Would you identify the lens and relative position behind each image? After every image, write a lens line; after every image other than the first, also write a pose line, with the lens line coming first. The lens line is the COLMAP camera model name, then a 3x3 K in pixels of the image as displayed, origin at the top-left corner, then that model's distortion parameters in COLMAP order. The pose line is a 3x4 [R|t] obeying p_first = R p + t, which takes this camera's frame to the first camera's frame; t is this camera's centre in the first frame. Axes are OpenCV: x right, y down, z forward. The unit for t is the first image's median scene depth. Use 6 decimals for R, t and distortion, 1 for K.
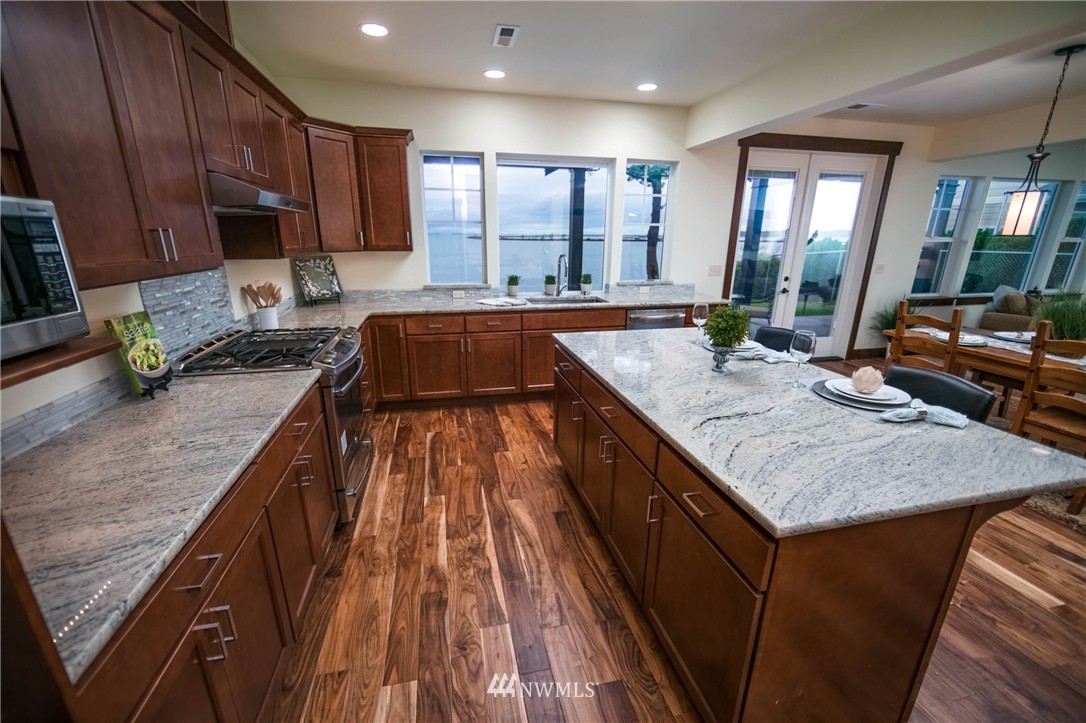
lens RADIAL K [[427.4, 0, 533.9], [0, 427.4, 361.8], [0, 0, 1]] dist [-0.008650, 0.000634]
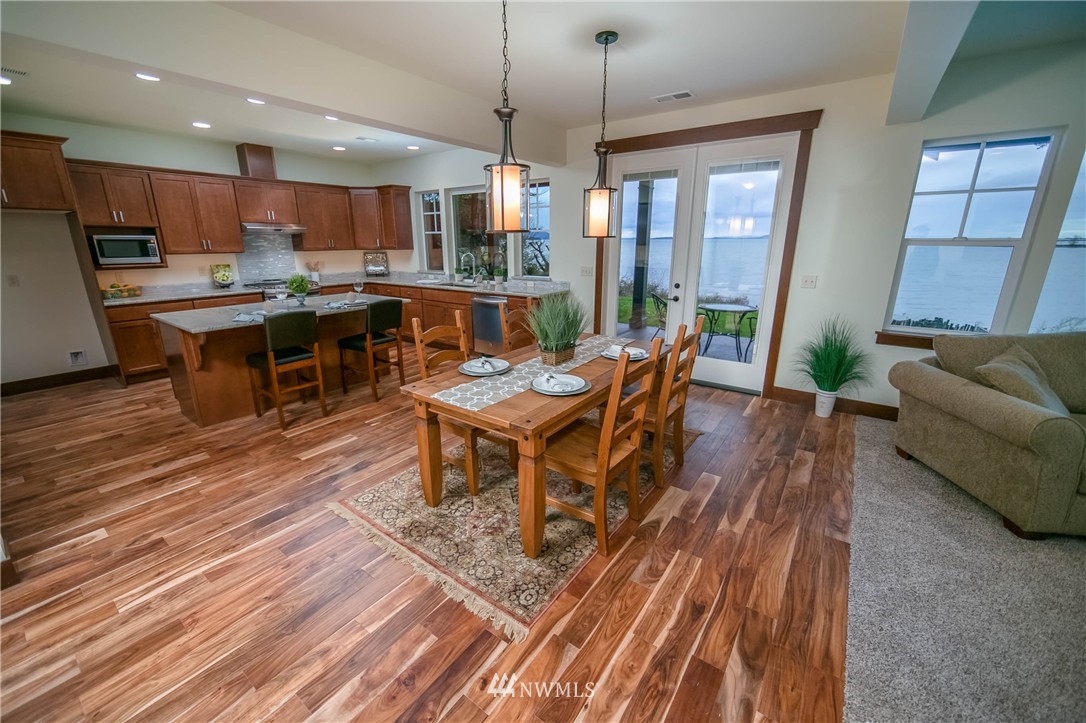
lens RADIAL K [[427.4, 0, 533.9], [0, 427.4, 361.8], [0, 0, 1]] dist [-0.008650, 0.000634]
pose [[0.656964, 0.199773, -0.726973, 1.450733], [-0.208362, 0.974809, 0.079581, -0.060689], [0.724558, 0.099192, 0.682039, 0.230711]]
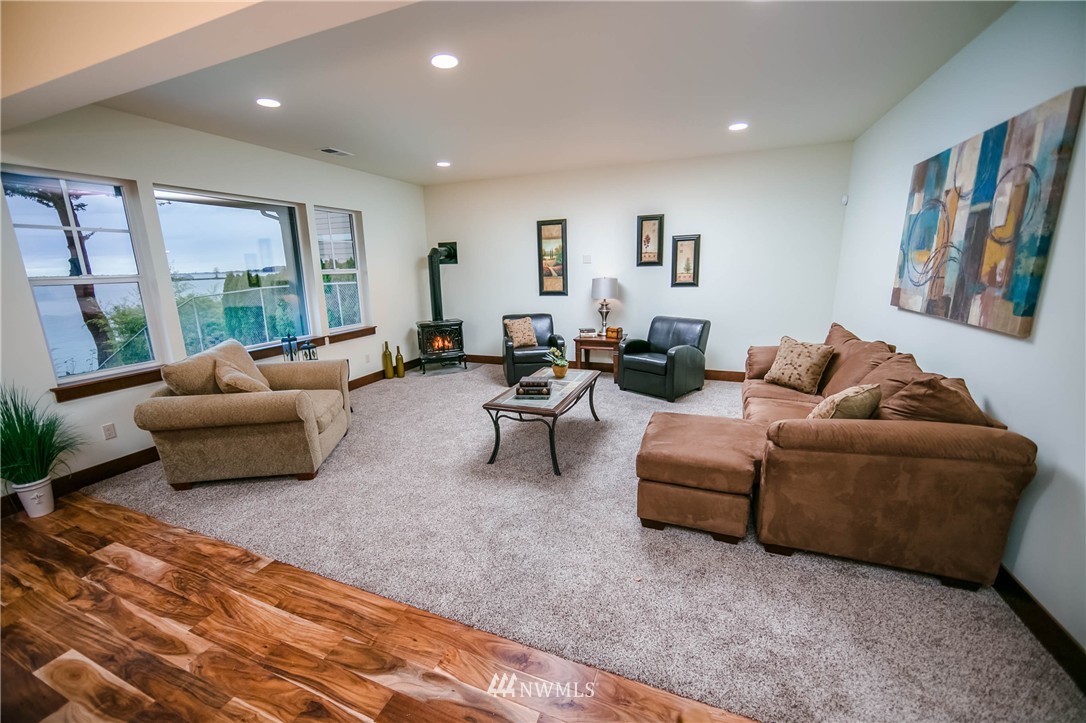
lens RADIAL K [[427.4, 0, 533.9], [0, 427.4, 361.8], [0, 0, 1]] dist [-0.008650, 0.000634]
pose [[0.566748, -0.198330, 0.799664, 1.142362], [0.259402, 0.964186, 0.055287, -0.072594], [-0.781989, 0.176100, 0.597897, 0.262841]]
